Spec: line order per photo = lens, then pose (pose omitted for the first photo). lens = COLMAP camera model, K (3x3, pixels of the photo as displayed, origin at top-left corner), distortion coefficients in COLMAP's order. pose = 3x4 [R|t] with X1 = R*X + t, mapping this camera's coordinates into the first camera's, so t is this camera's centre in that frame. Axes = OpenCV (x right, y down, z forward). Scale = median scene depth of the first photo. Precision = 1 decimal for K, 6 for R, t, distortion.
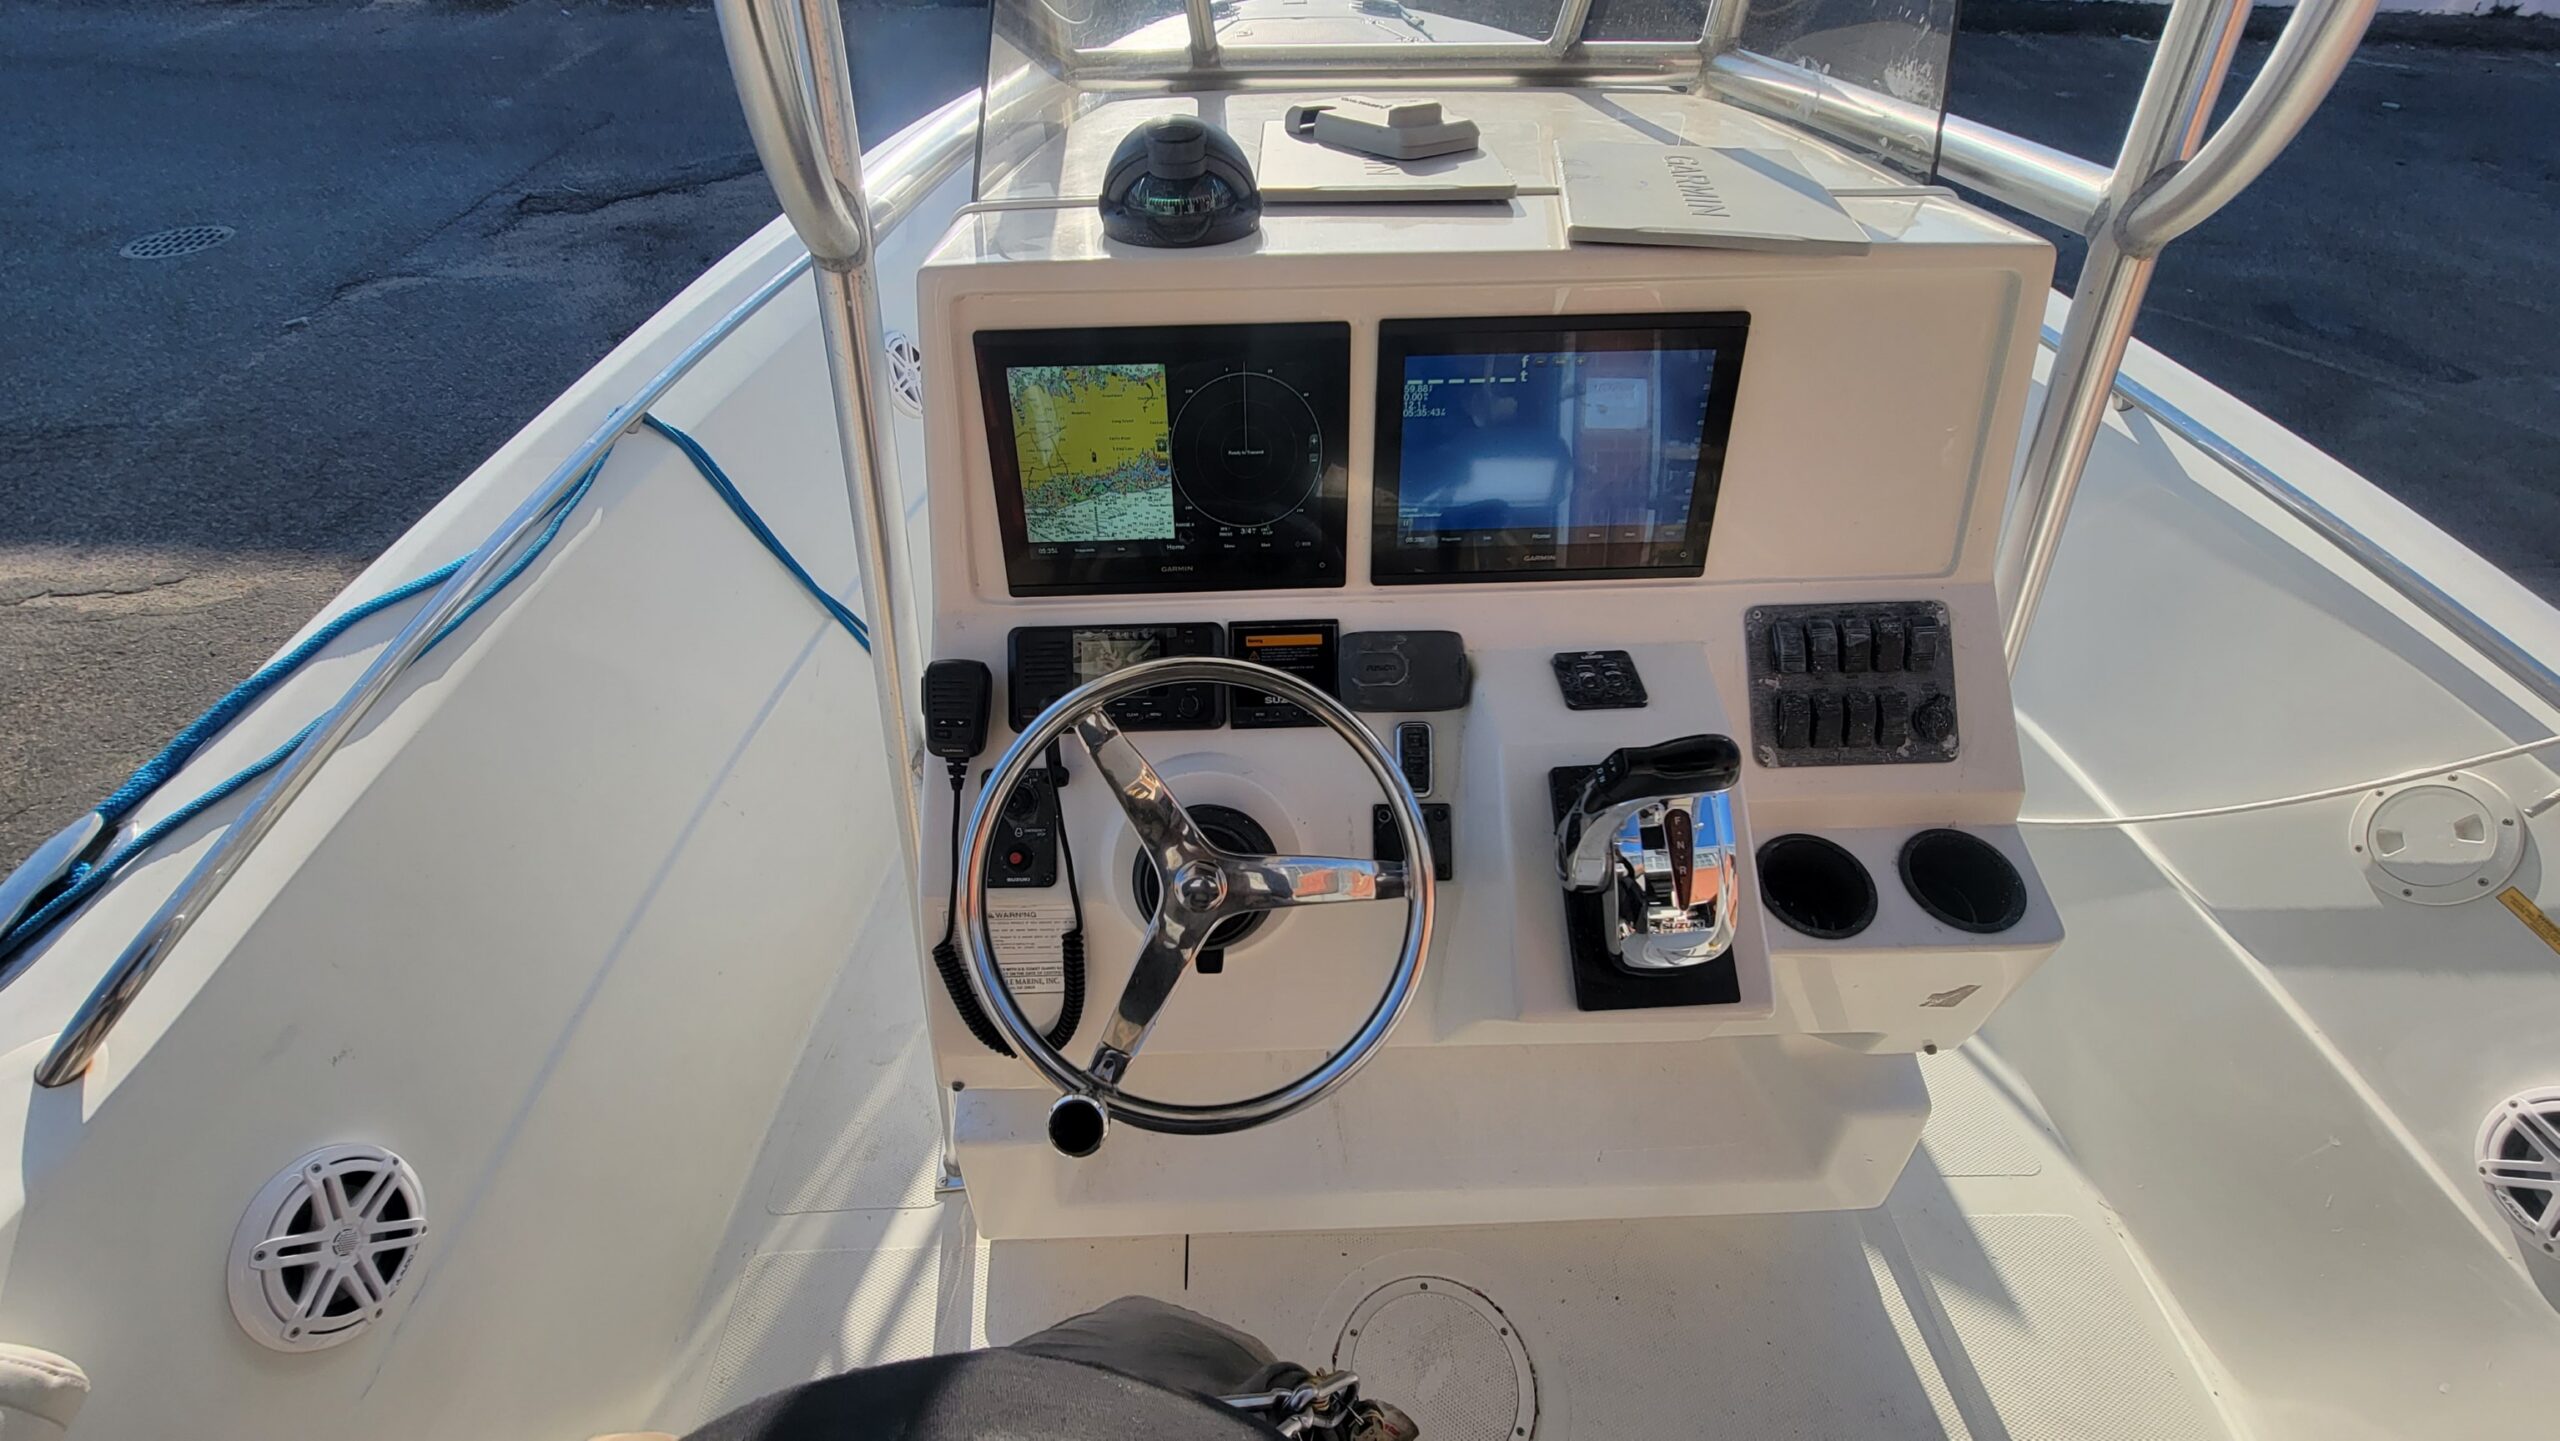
lens RADIAL K [[1010.9, 0, 1257.8], [0, 1010.9, 734.6], [0, 0, 1]] dist [-0.003066, -0.001250]
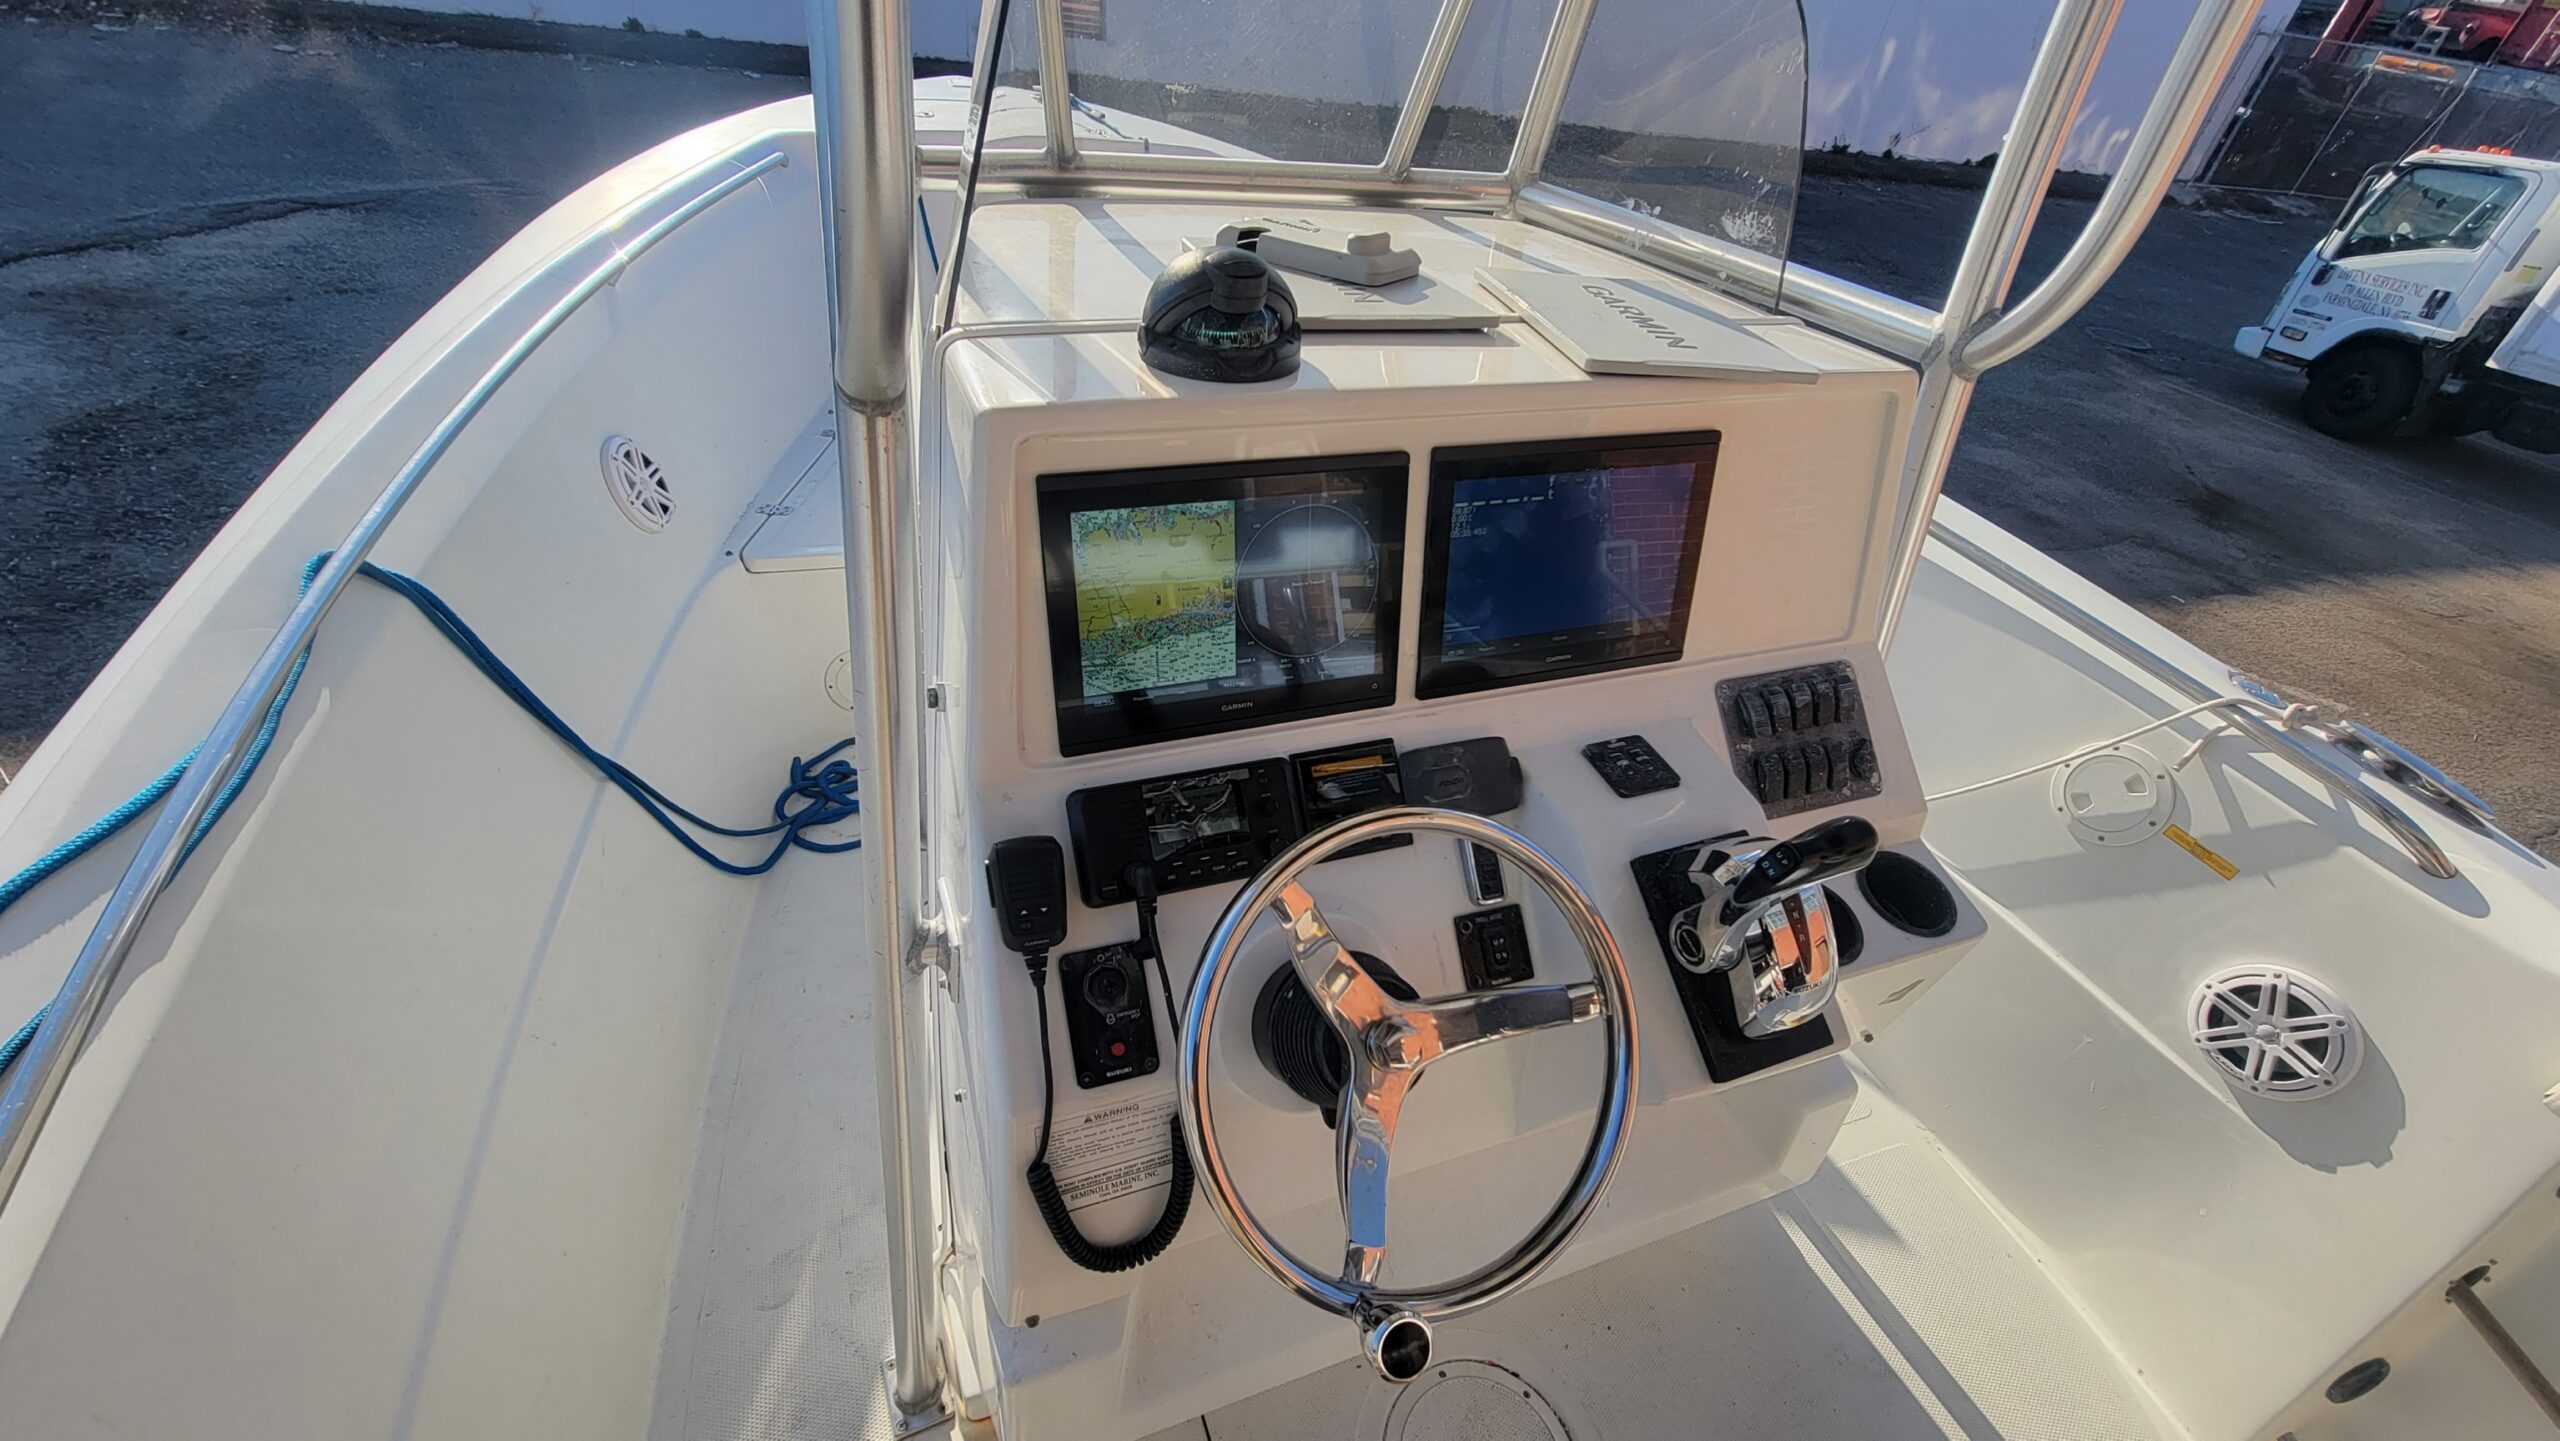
lens RADIAL K [[1010.9, 0, 1290.4], [0, 1010.9, 747.9], [0, 0, 1]] dist [-0.003066, -0.001250]
pose [[0.941879, -0.122719, 0.312738, -0.327055], [0.138582, 0.989929, -0.028920, -0.089312], [-0.306039, 0.070579, 0.949399, 0.084964]]
